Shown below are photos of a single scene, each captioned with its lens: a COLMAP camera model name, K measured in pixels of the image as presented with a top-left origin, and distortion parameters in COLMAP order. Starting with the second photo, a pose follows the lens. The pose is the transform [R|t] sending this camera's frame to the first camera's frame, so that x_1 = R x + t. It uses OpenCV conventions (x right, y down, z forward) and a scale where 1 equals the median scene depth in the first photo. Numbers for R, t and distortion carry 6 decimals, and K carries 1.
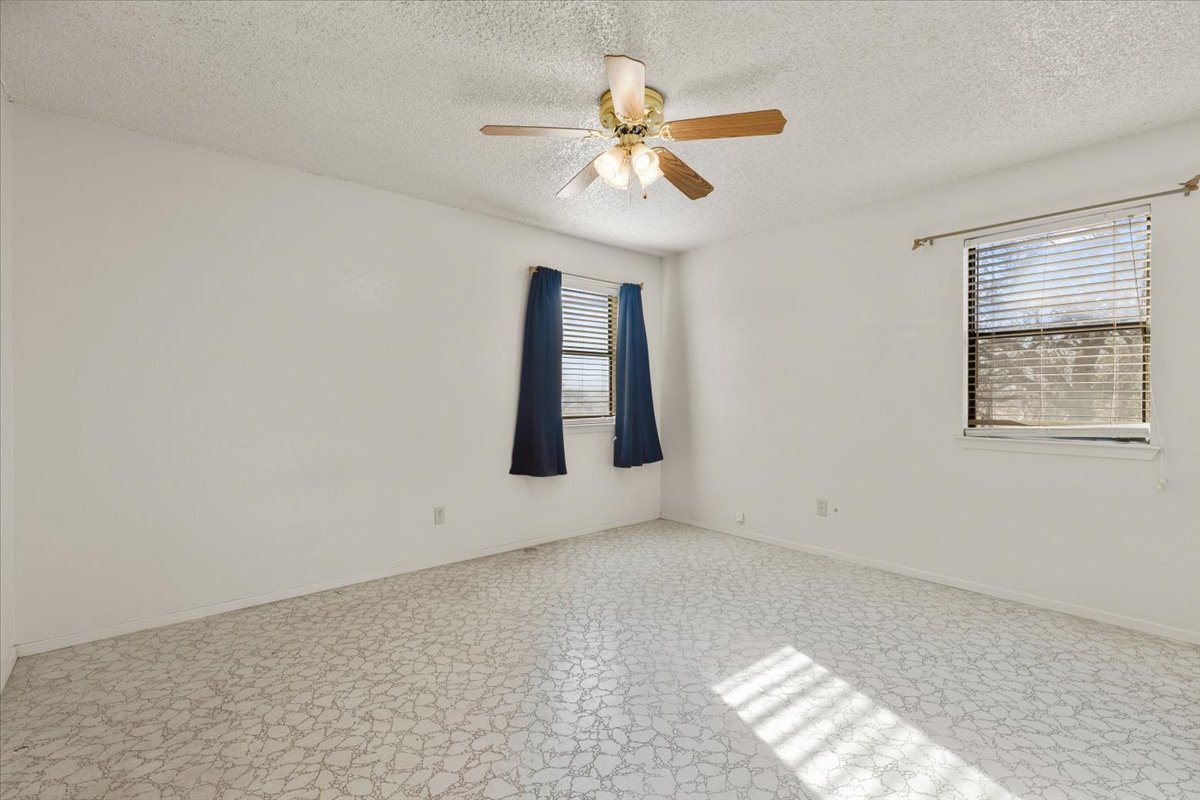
lens RADIAL K [[538.5, 0, 607.2], [0, 538.5, 404.2], [0, 0, 1]] dist [0.001914, 0.000179]
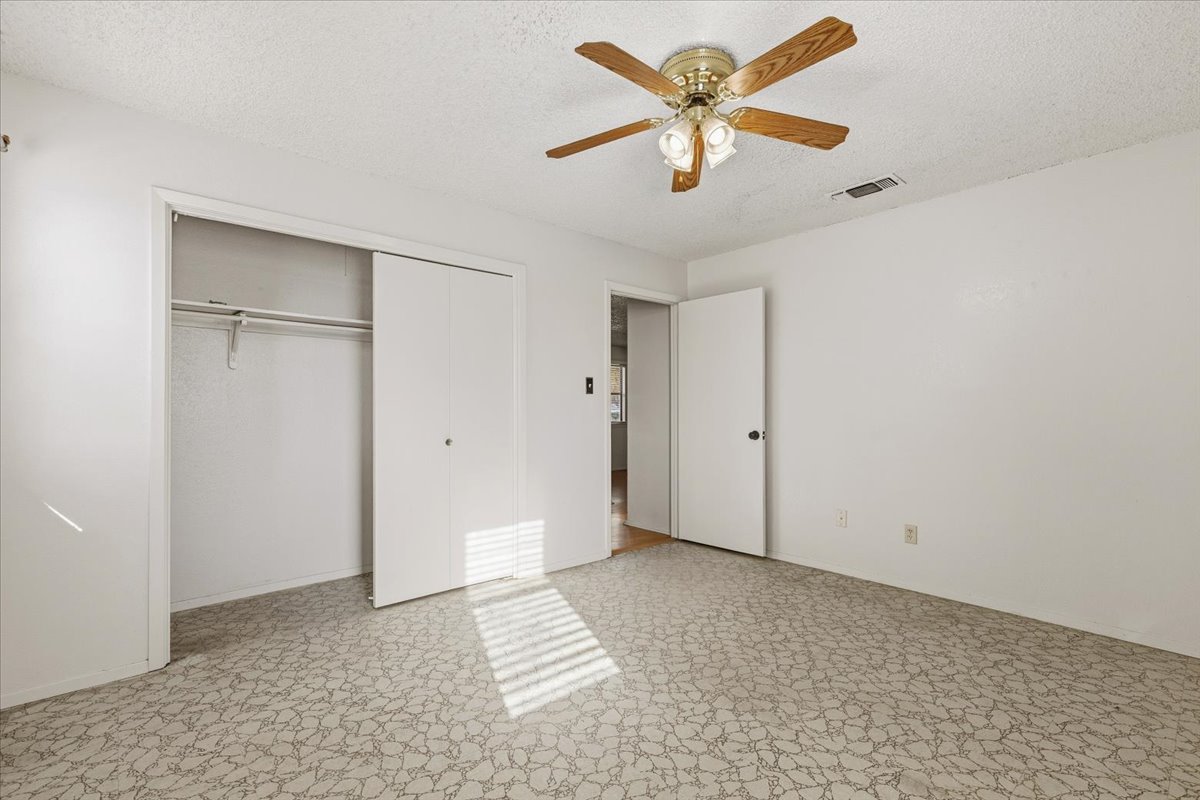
lens RADIAL K [[538.5, 0, 607.2], [0, 538.5, 404.2], [0, 0, 1]] dist [0.001914, 0.000179]
pose [[-0.999920, 0.001802, -0.012519, 0.214730], [0.001765, 0.999994, 0.002919, -0.023978], [0.012525, 0.002897, -0.999917, 2.003657]]
